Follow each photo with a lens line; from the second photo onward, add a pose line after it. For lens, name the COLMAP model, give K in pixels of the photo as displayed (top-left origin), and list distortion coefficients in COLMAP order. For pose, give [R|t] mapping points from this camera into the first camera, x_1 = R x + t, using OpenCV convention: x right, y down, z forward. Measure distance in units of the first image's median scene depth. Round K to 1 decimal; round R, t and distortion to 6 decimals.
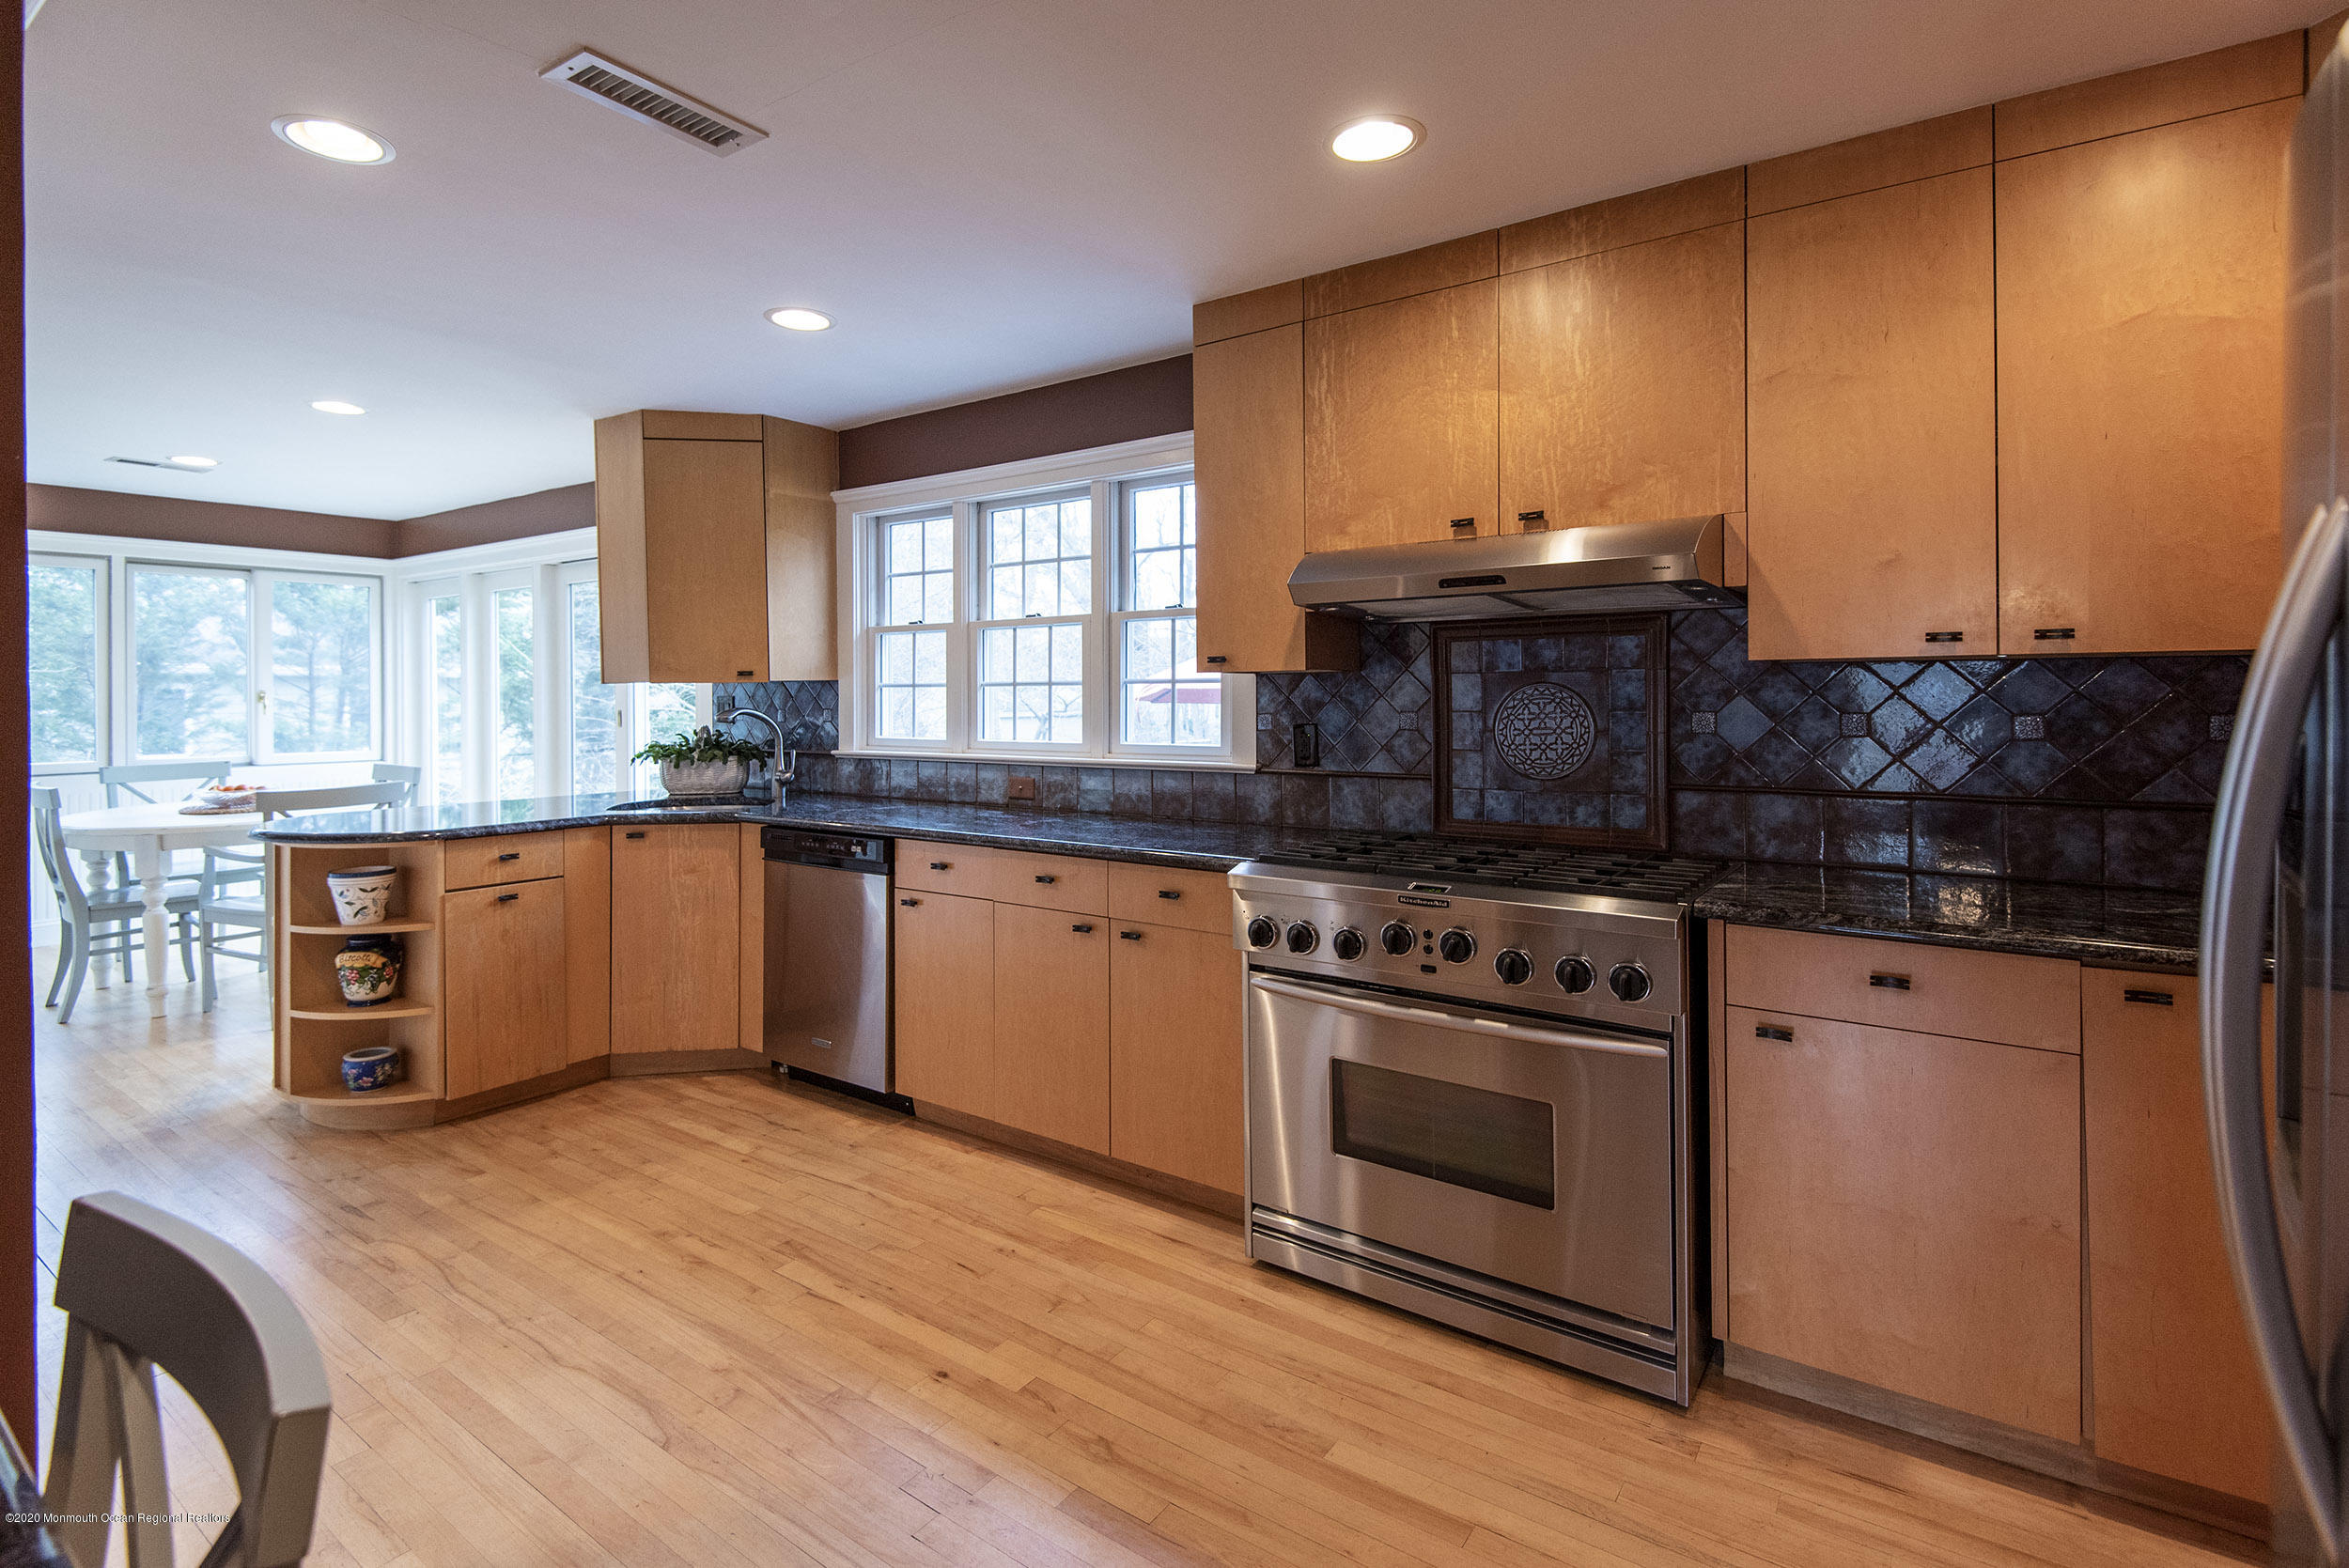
lens RADIAL K [[1079.6, 0, 1180.7], [0, 1079.6, 698.9], [0, 0, 1]] dist [-0.000481, -0.002065]
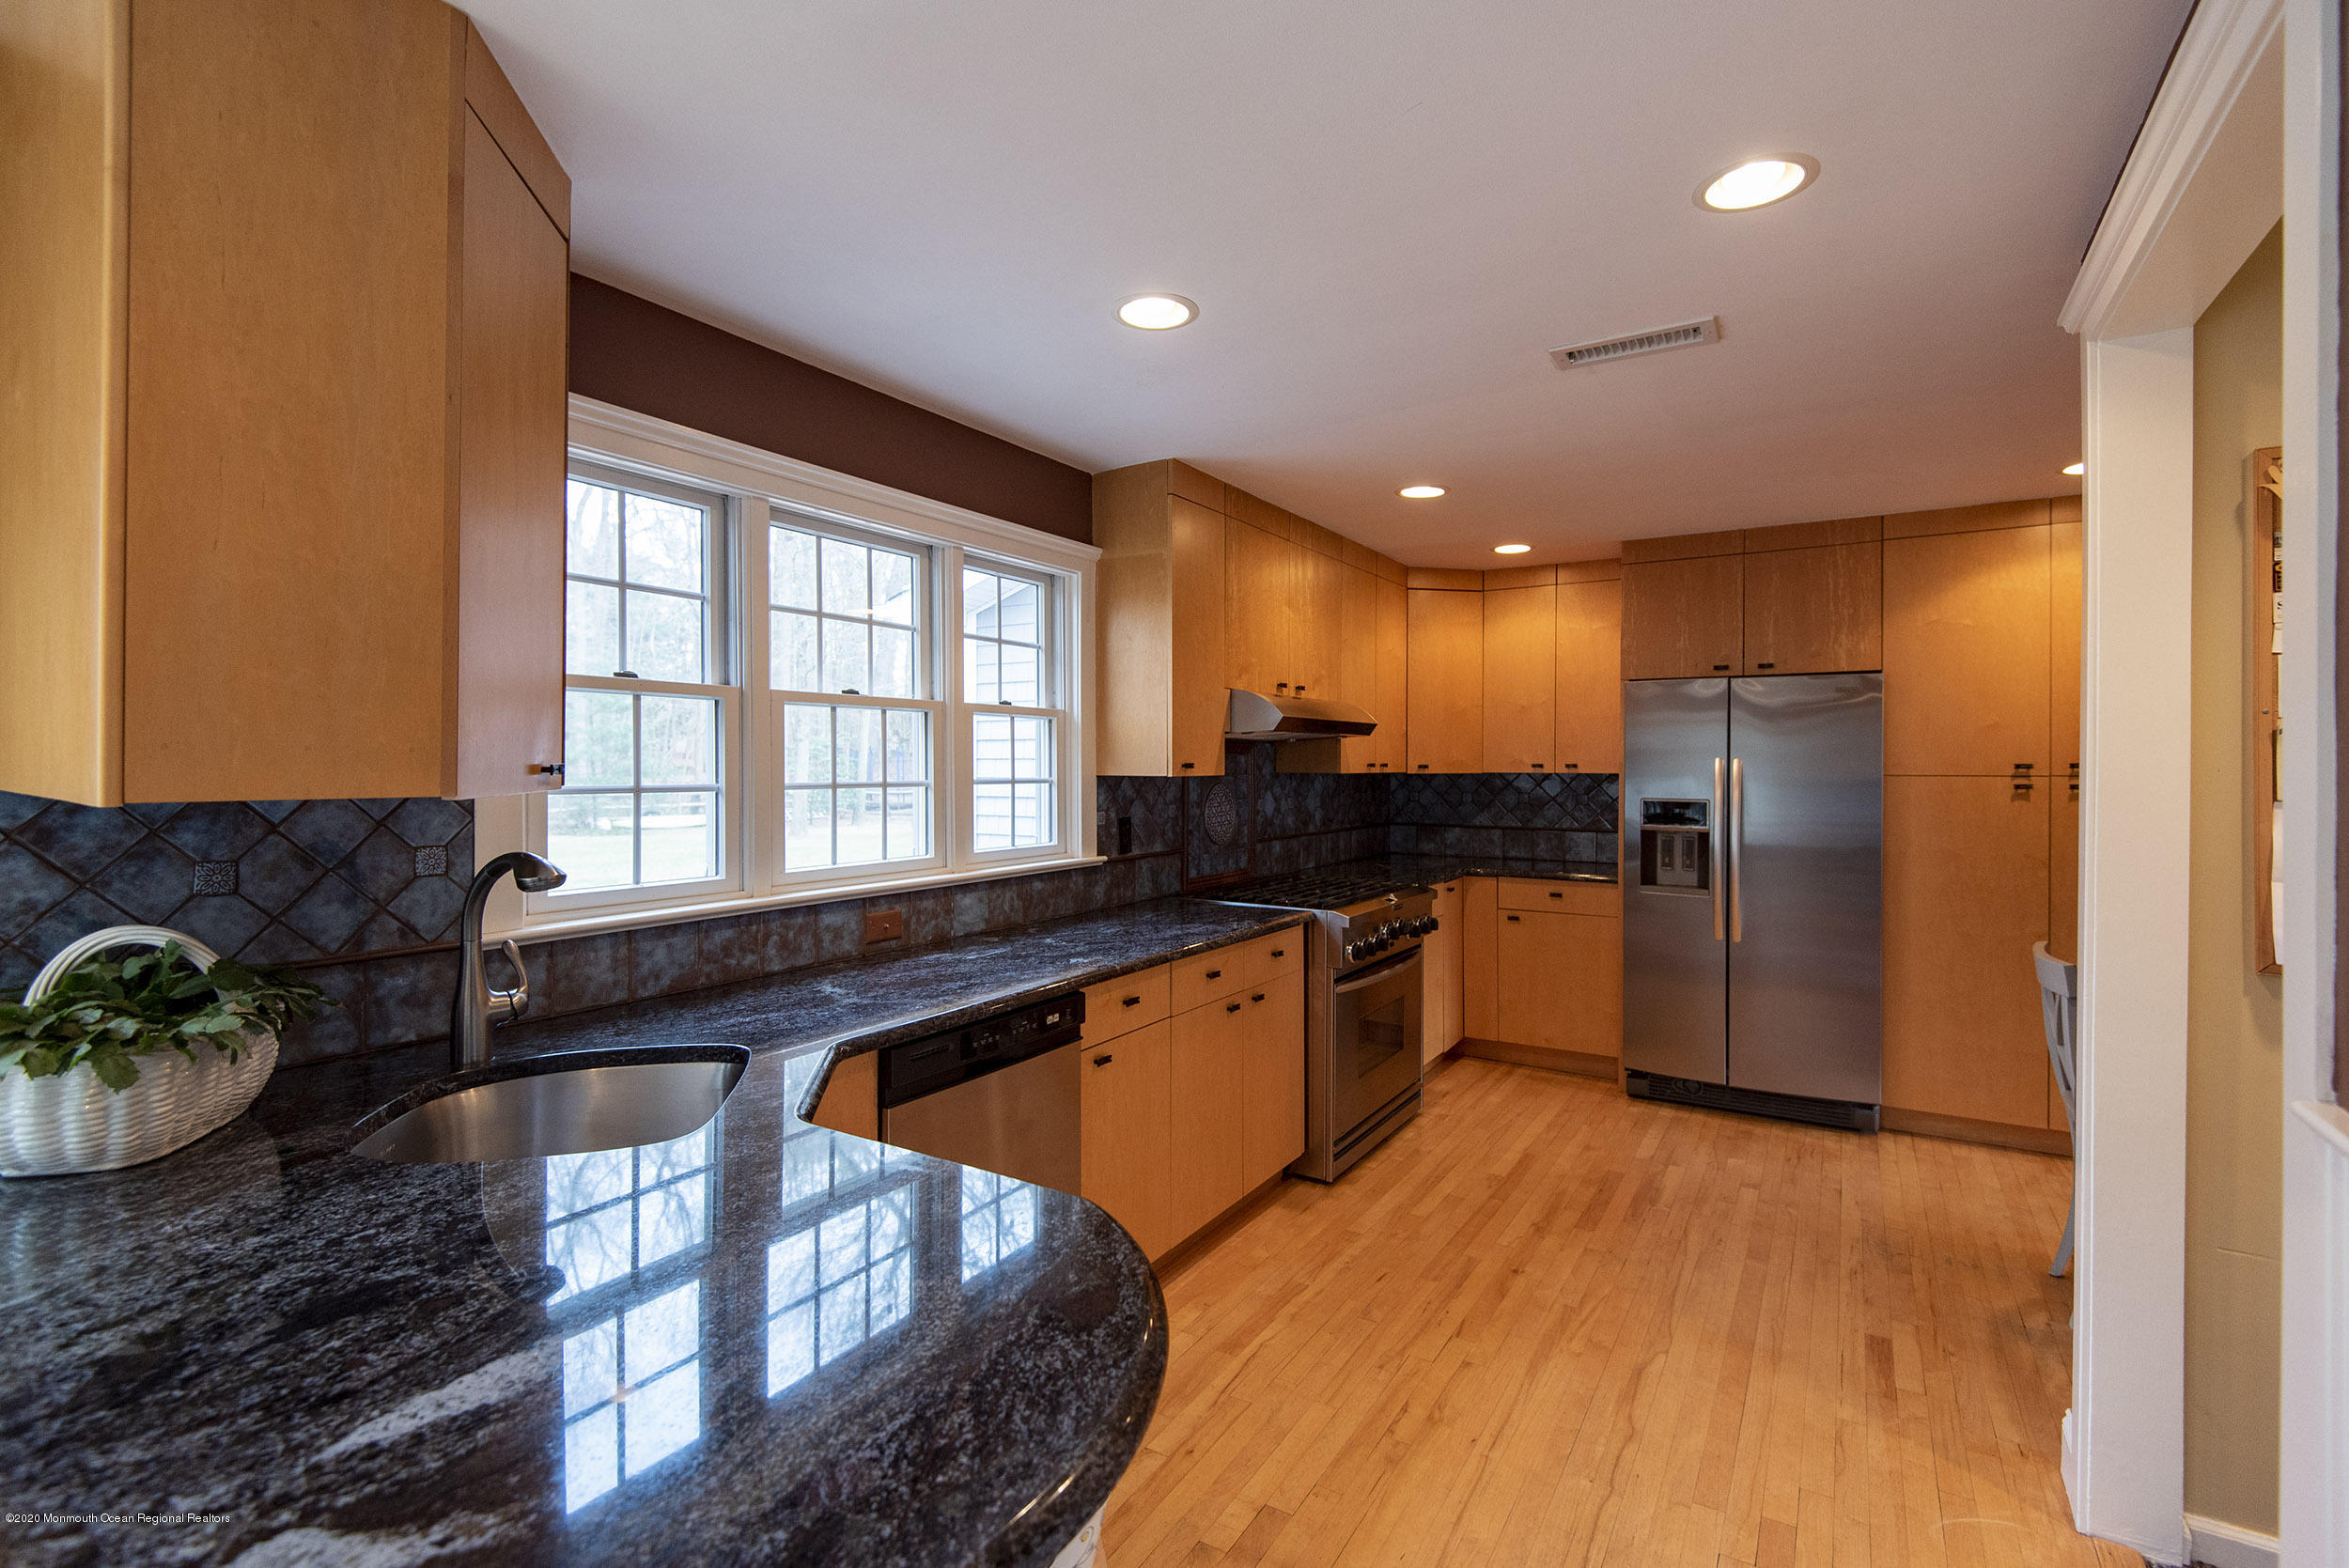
lens RADIAL K [[1079.6, 0, 1185.3], [0, 1079.6, 766.2], [0, 0, 1]] dist [-0.000481, -0.002065]
pose [[-0.054596, 0.006824, 0.998485, -0.878191], [-0.000818, 0.999976, -0.006879, -0.021765], [-0.998508, -0.001193, -0.054589, 0.810142]]
